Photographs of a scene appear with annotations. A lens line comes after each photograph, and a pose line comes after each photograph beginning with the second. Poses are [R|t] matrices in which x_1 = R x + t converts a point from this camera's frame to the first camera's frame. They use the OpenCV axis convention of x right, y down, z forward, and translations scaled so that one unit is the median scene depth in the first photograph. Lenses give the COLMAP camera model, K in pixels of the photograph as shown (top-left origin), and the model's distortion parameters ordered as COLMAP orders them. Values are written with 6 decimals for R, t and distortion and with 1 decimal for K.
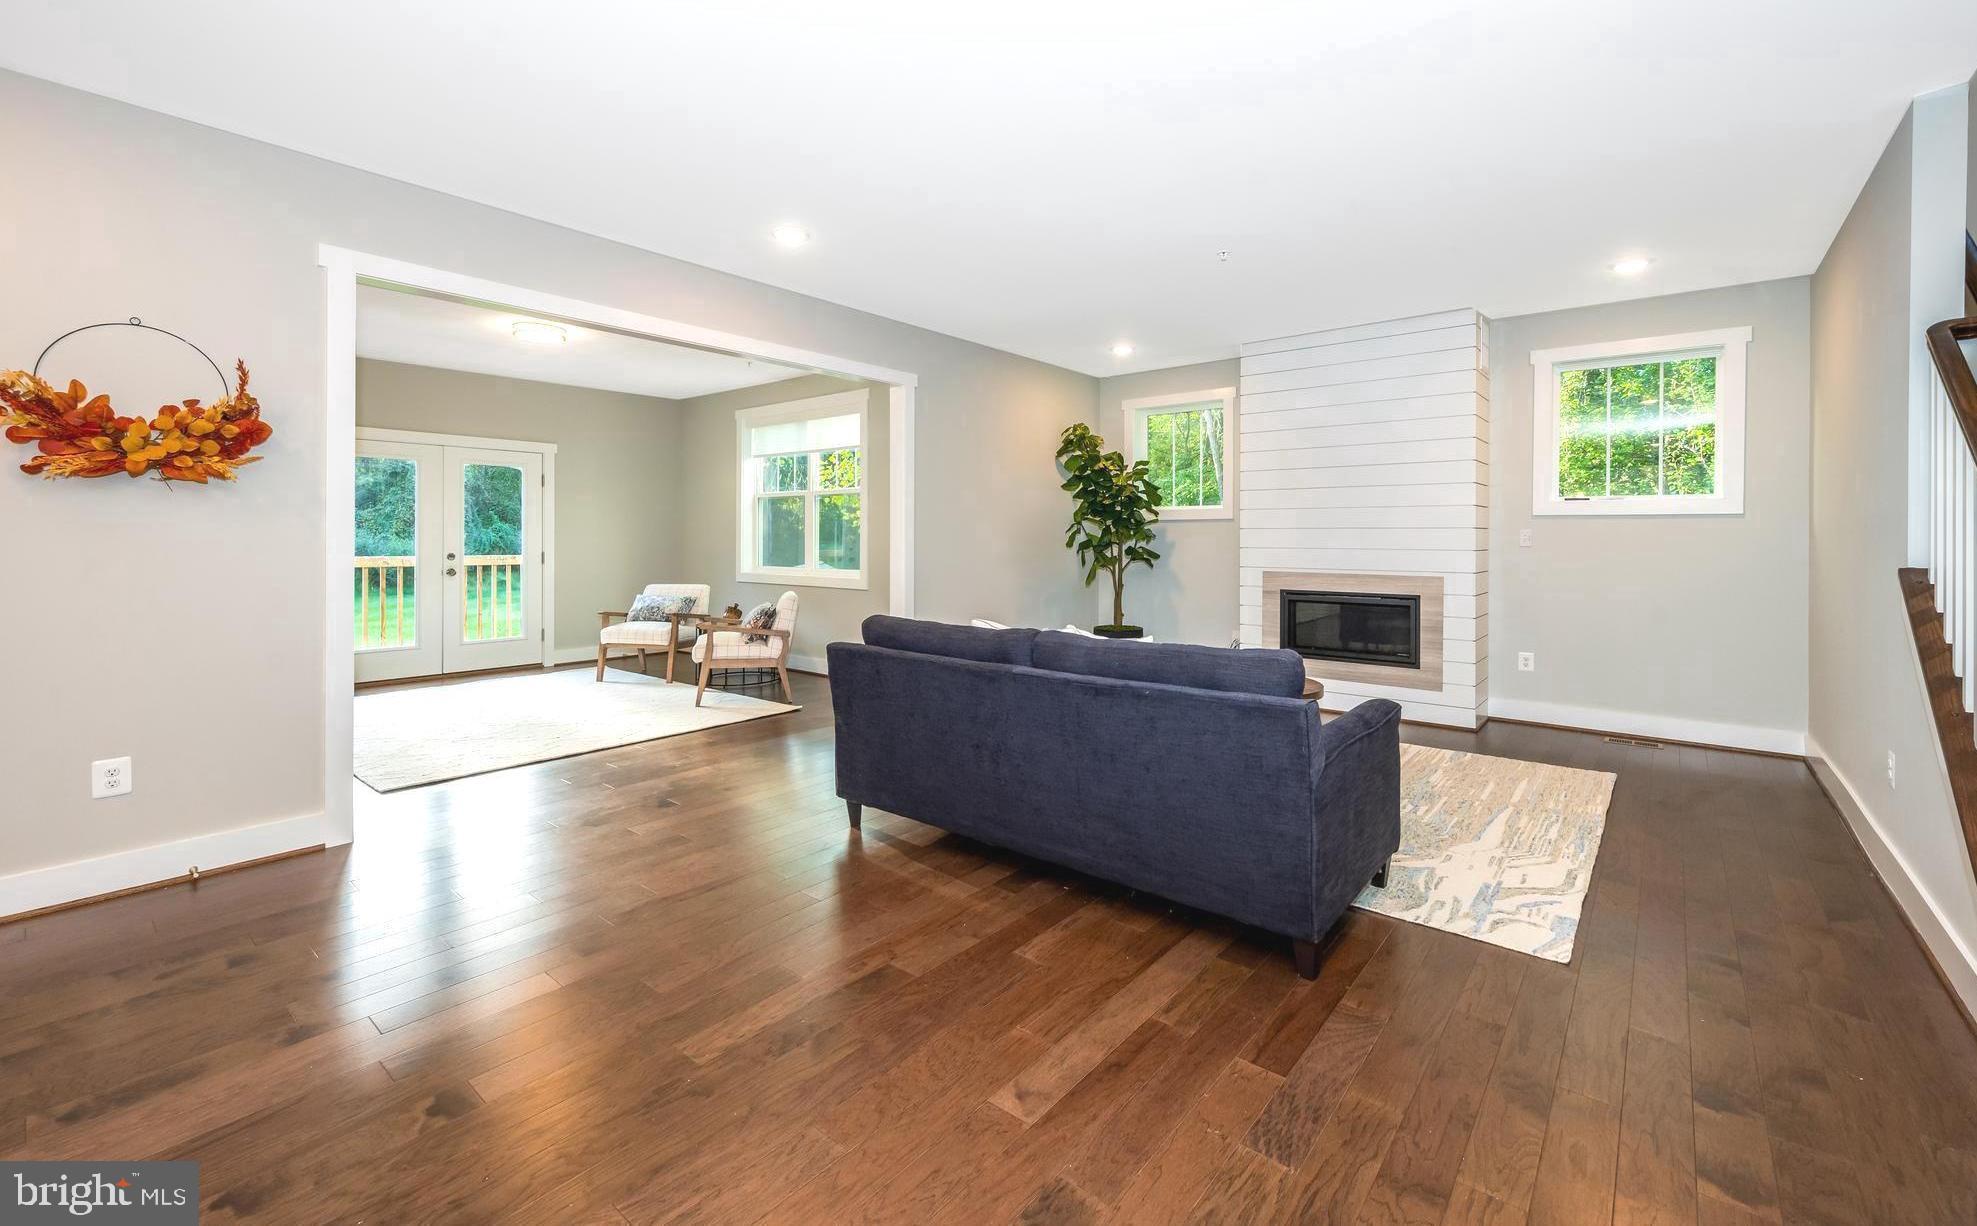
lens RADIAL K [[818.0, 0, 1024.2], [0, 818.0, 544.4], [0, 0, 1]] dist [-0.000280, 0.000100]
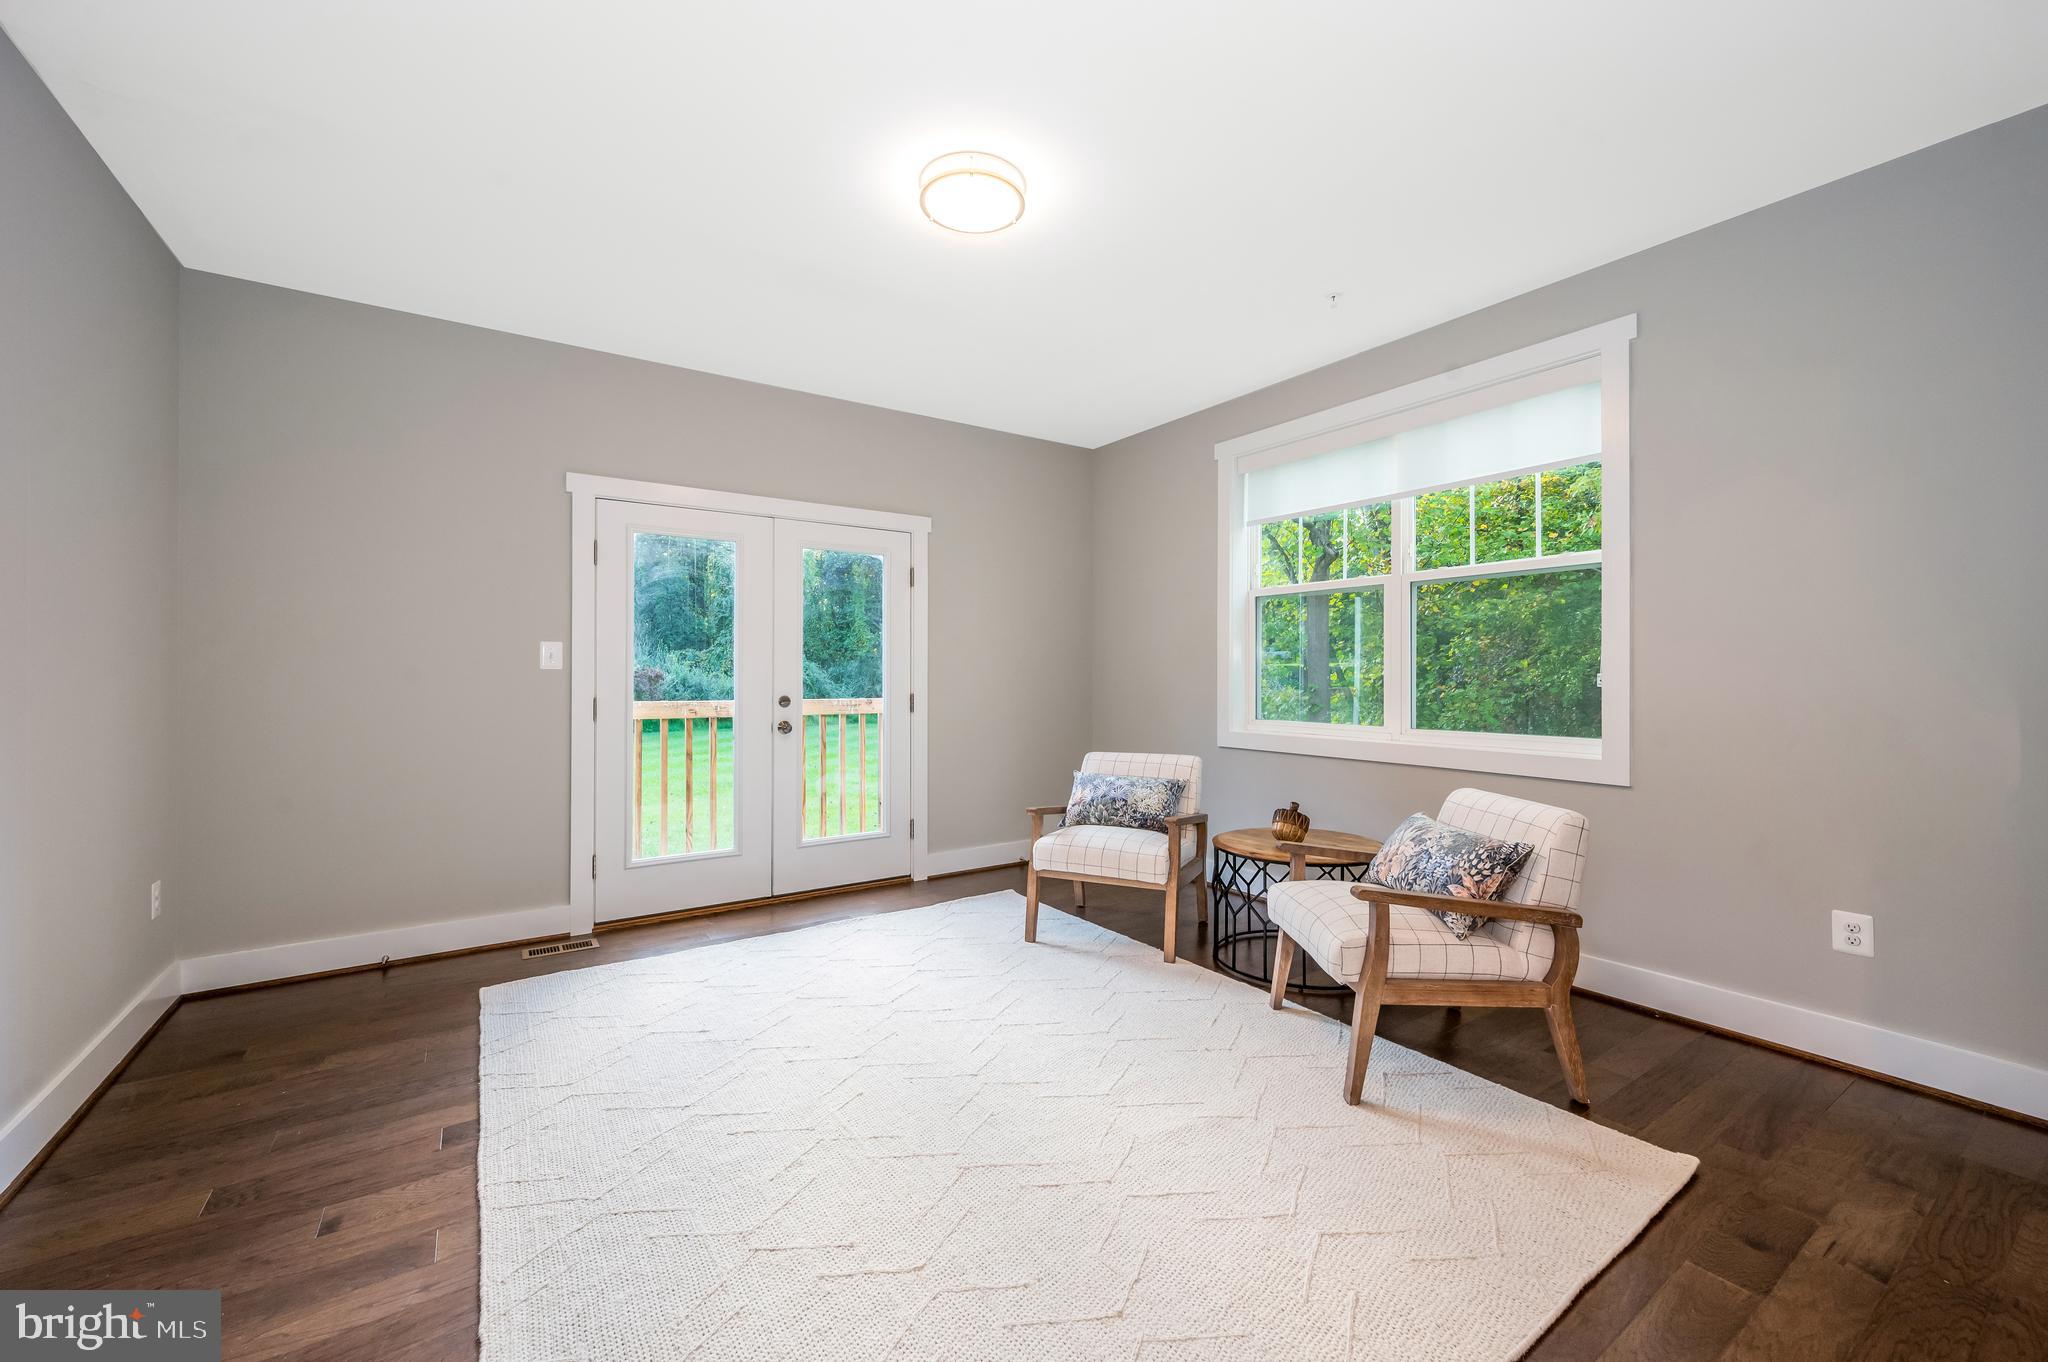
lens RADIAL K [[820.0, 0, 1024.0], [0, 820.0, 681.0], [0, 0, 1]] dist [0.000168, -0.000009]
pose [[0.956092, 0.000275, -0.293065, -0.368250], [0.000355, 0.999998, 0.002097, -0.001342], [0.293065, -0.002109, 0.956090, 0.491821]]
